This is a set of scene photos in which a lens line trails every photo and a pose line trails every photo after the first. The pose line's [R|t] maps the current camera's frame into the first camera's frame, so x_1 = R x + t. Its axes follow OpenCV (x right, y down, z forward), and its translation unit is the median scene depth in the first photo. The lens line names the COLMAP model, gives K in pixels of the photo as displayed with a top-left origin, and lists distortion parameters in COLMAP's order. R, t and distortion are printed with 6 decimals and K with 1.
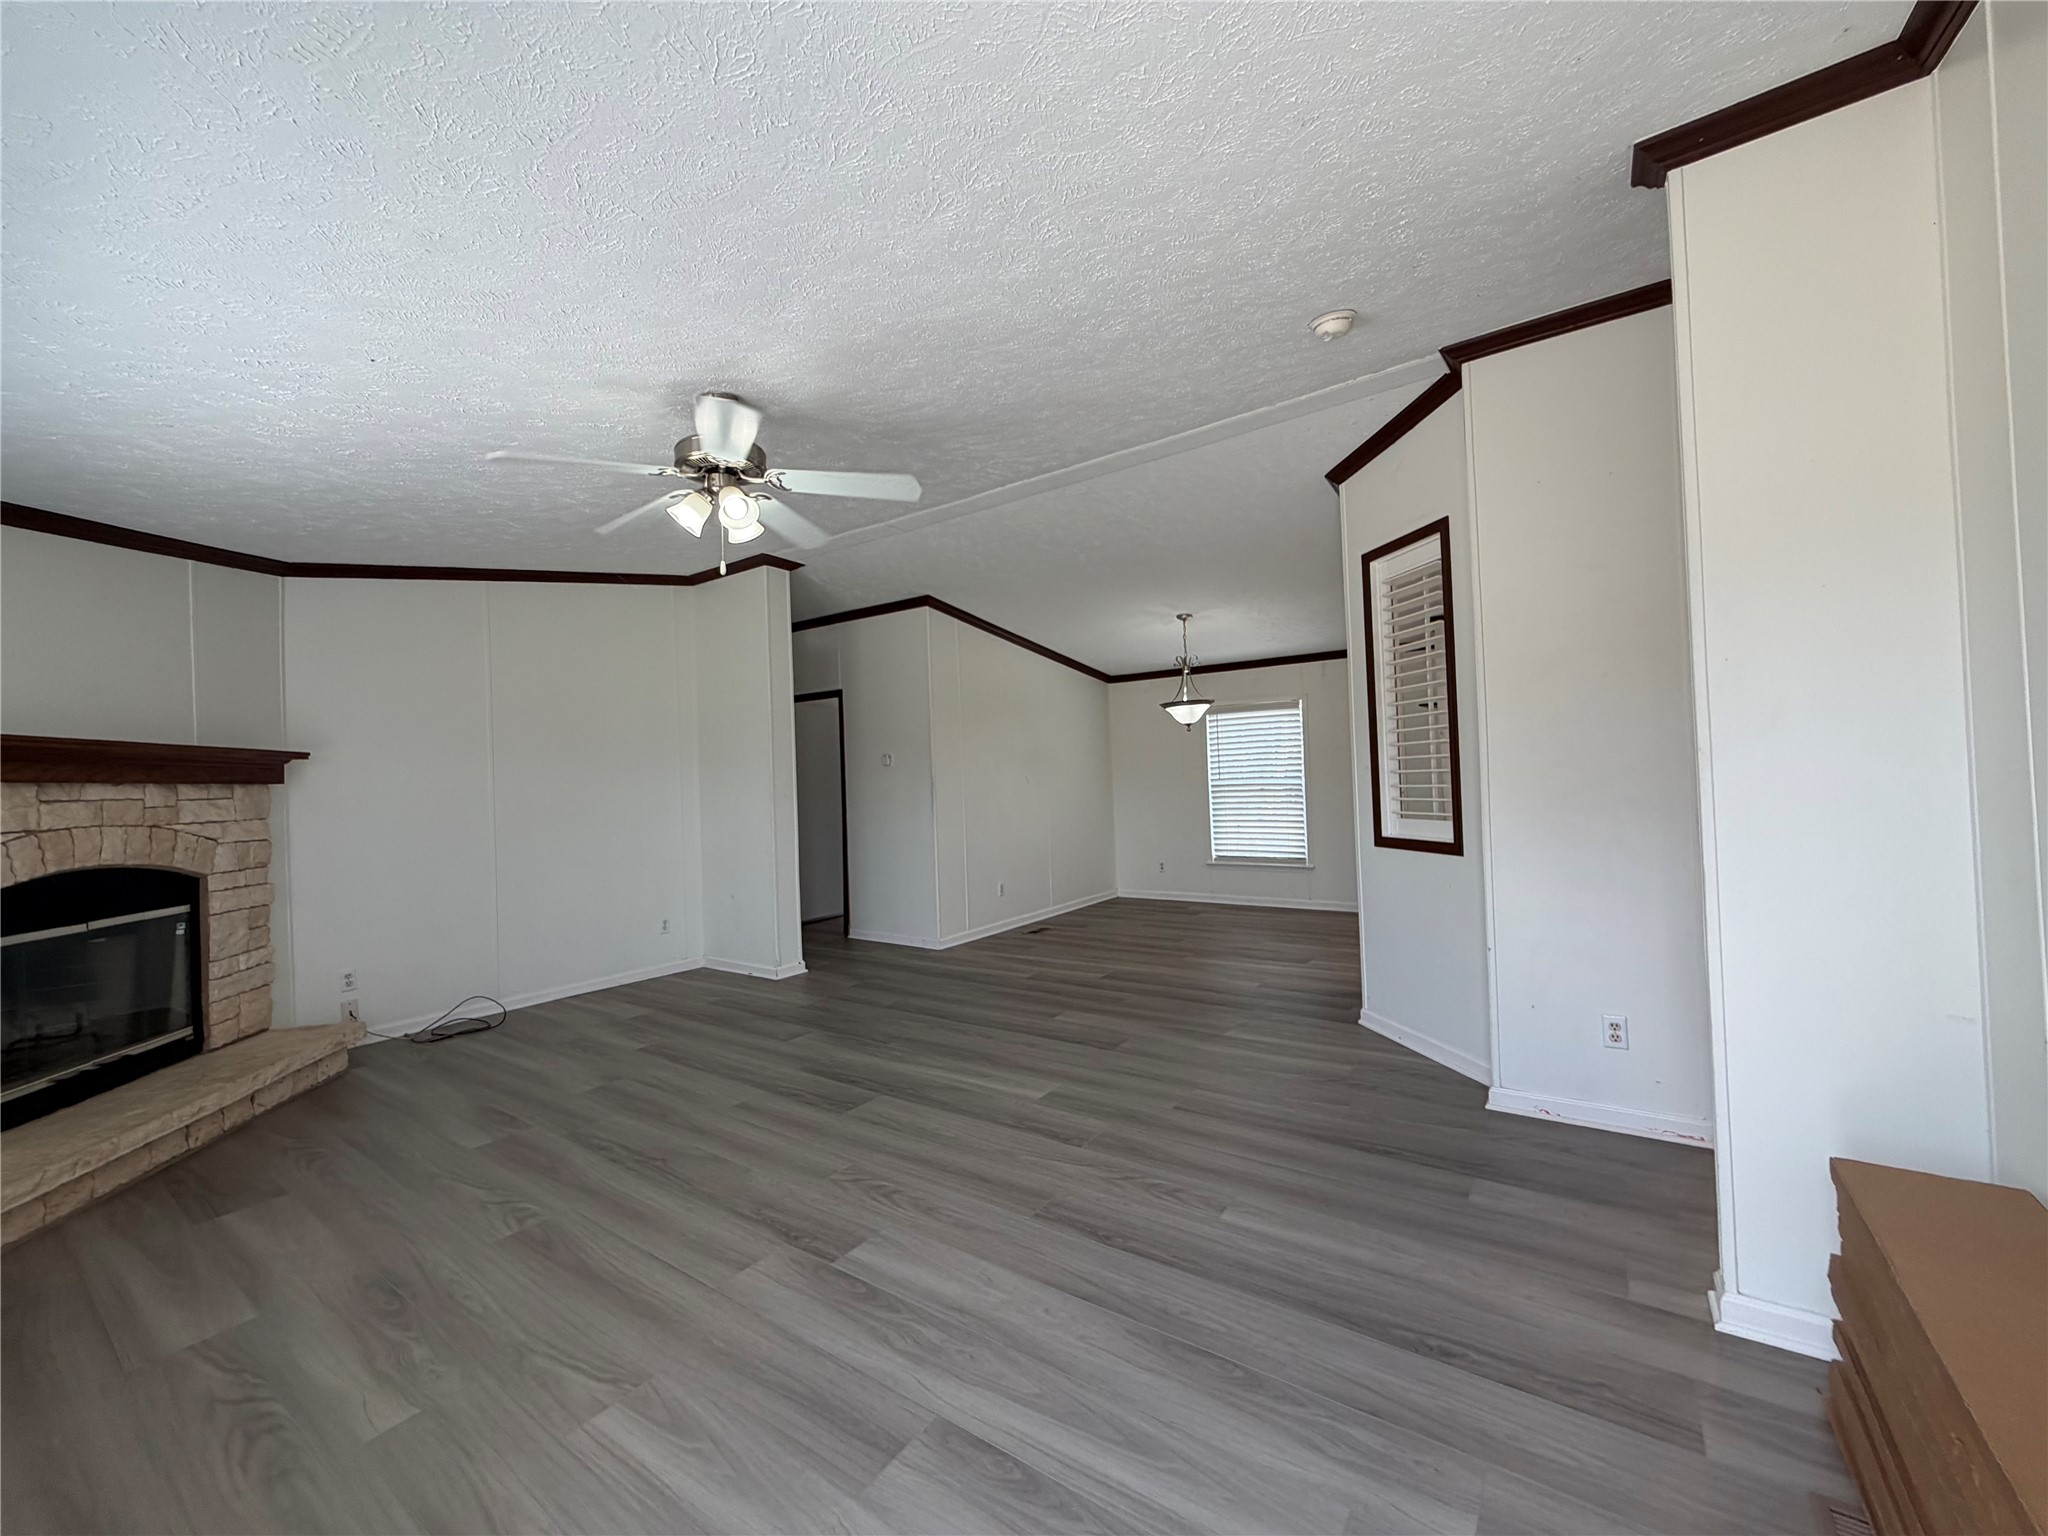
lens RADIAL K [[817.4, 0, 1034.5], [0, 817.4, 762.7], [0, 0, 1]] dist [-0.001355, -0.000601]
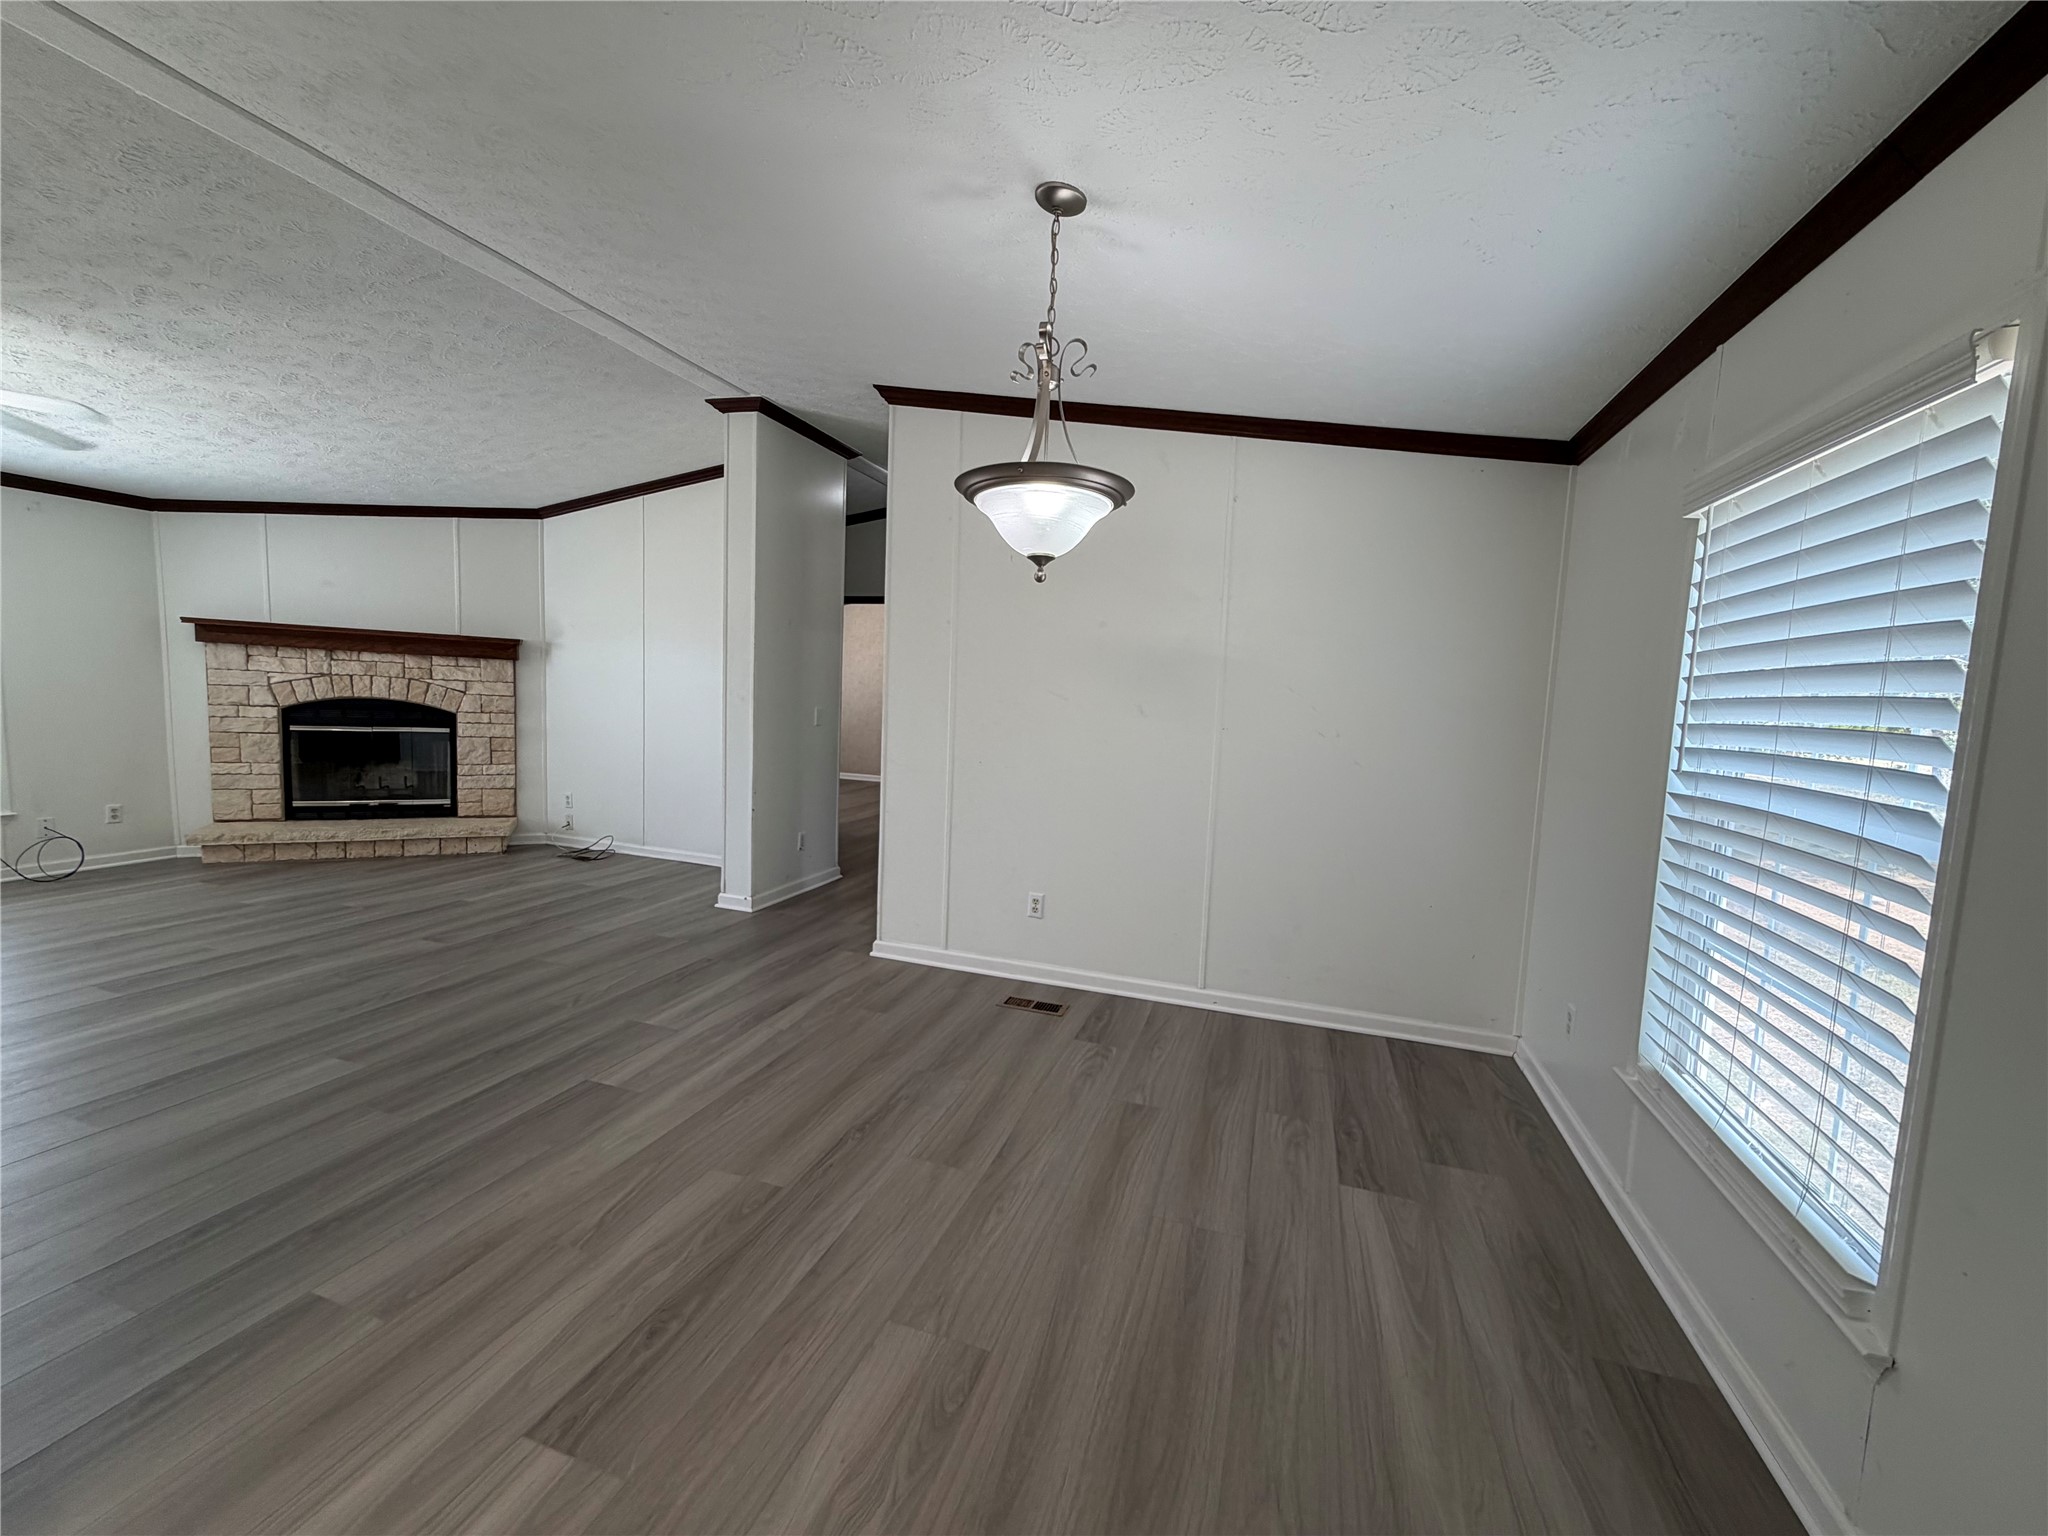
lens RADIAL K [[817.4, 0, 1021.1], [0, 817.4, 774.5], [0, 0, 1]] dist [-0.001355, -0.000601]
pose [[0.283185, 0.142571, -0.948409, 0.895101], [-0.042517, 0.989783, 0.136095, -0.011912], [0.958123, 0.001783, 0.286353, 1.612373]]
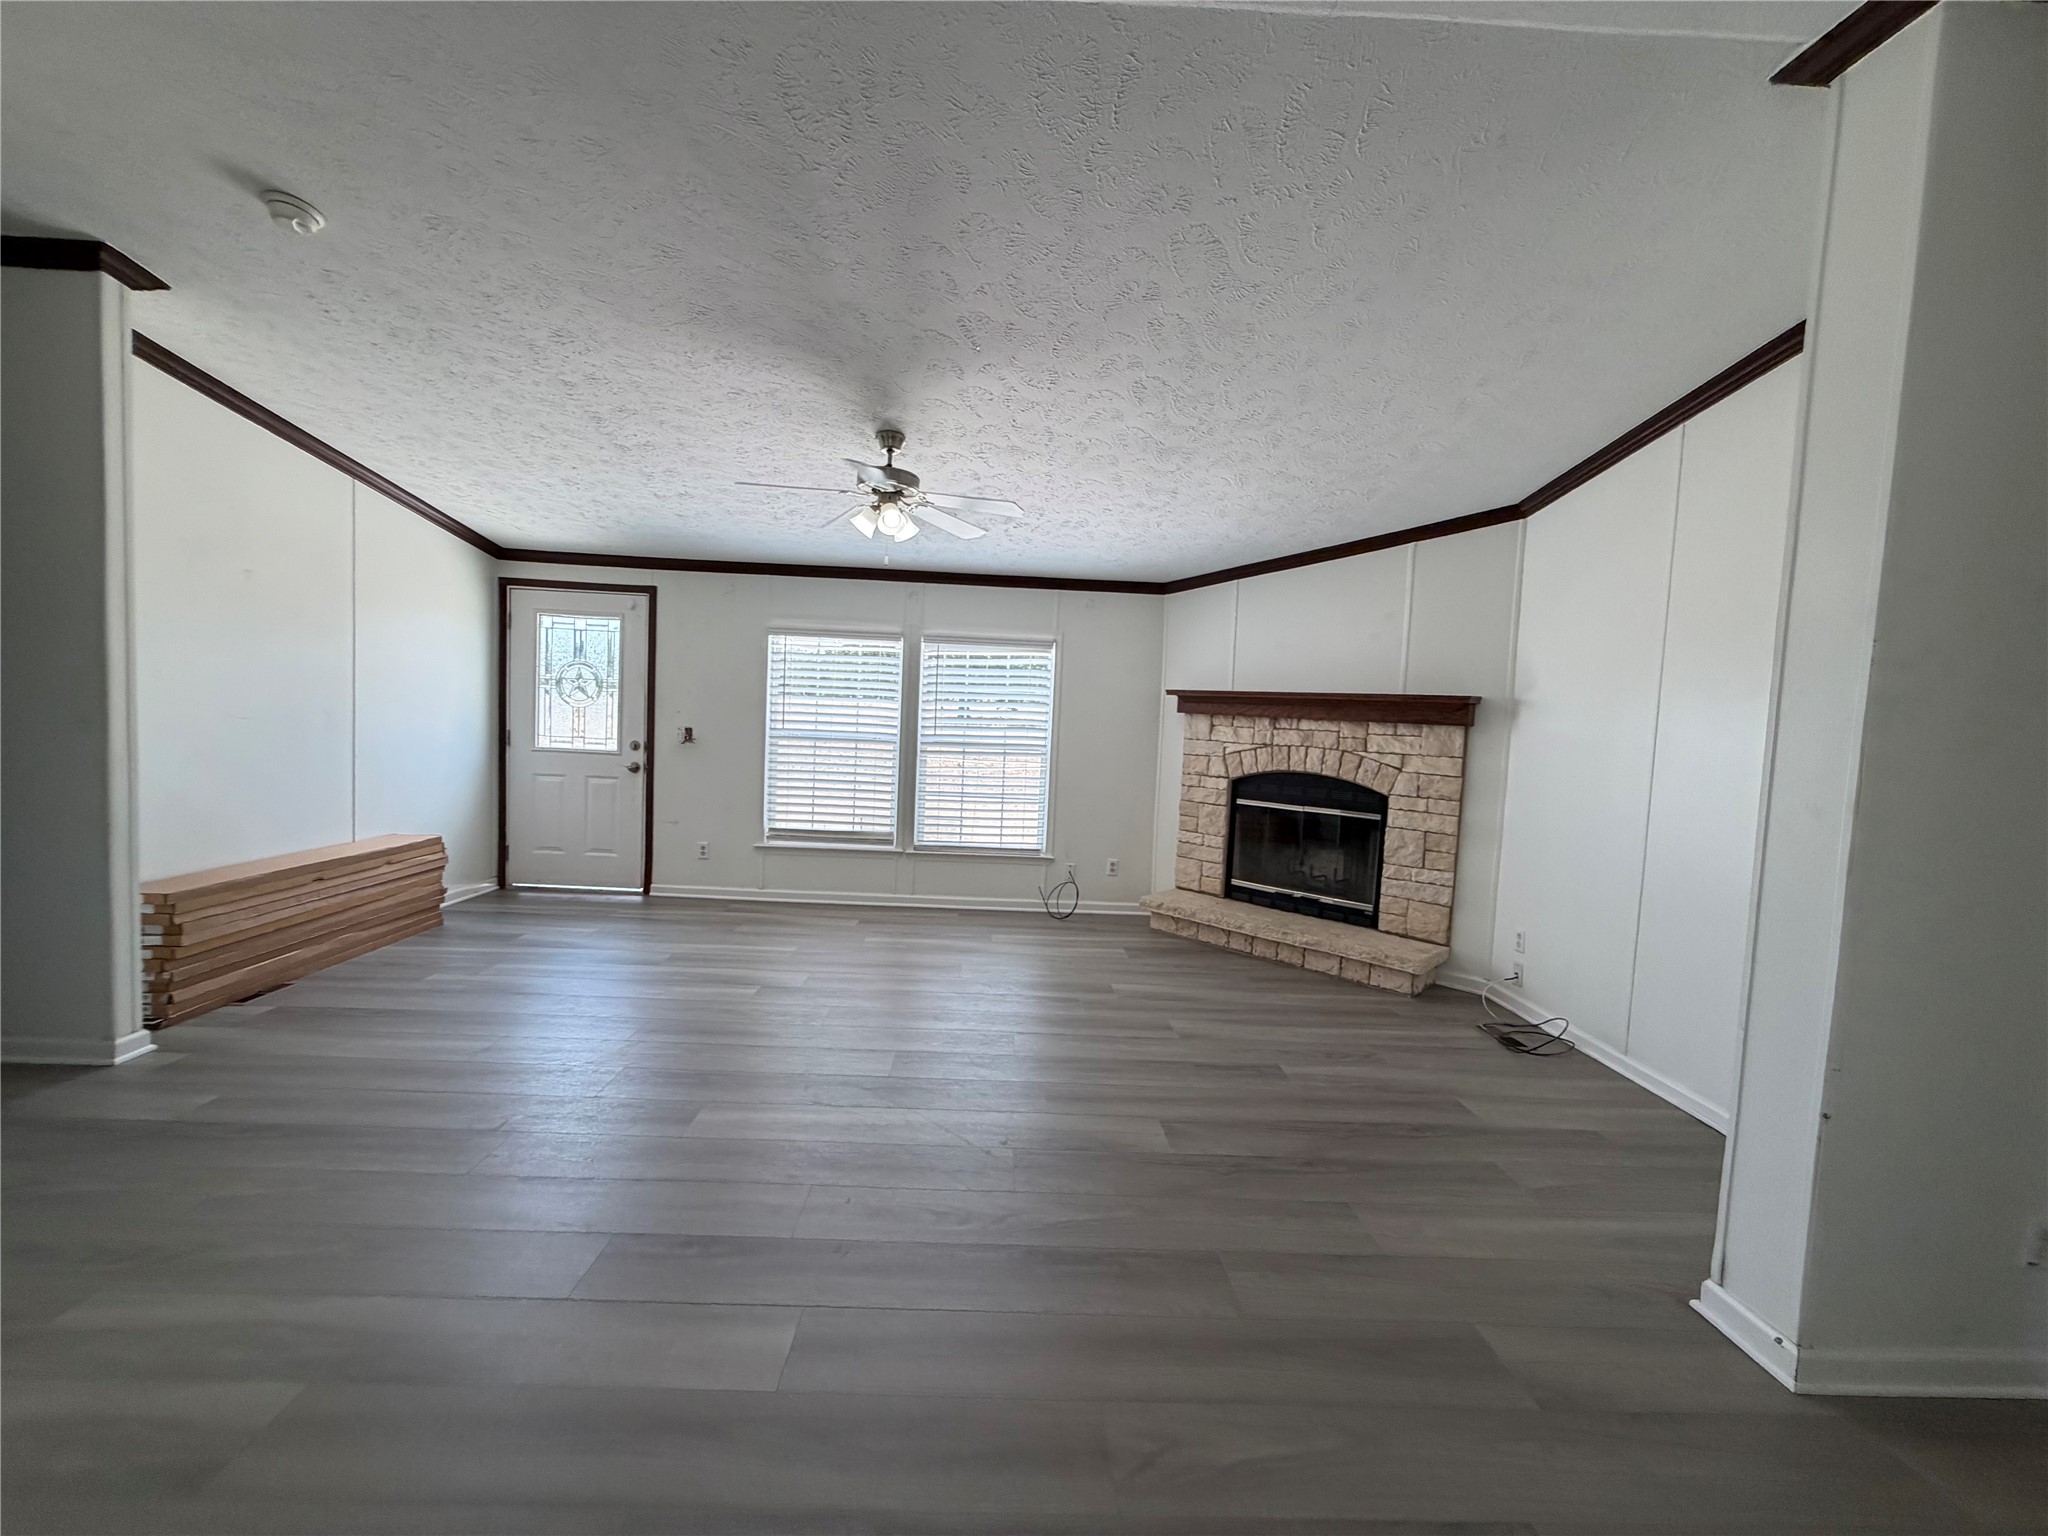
lens RADIAL K [[817.4, 0, 1019.5], [0, 817.4, 766.1], [0, 0, 1]] dist [-0.001355, -0.000601]
pose [[-0.805471, 0.032229, -0.591758, 0.198485], [-0.010550, 0.997582, 0.068691, 0.011528], [0.592541, 0.061572, -0.803184, 1.666207]]
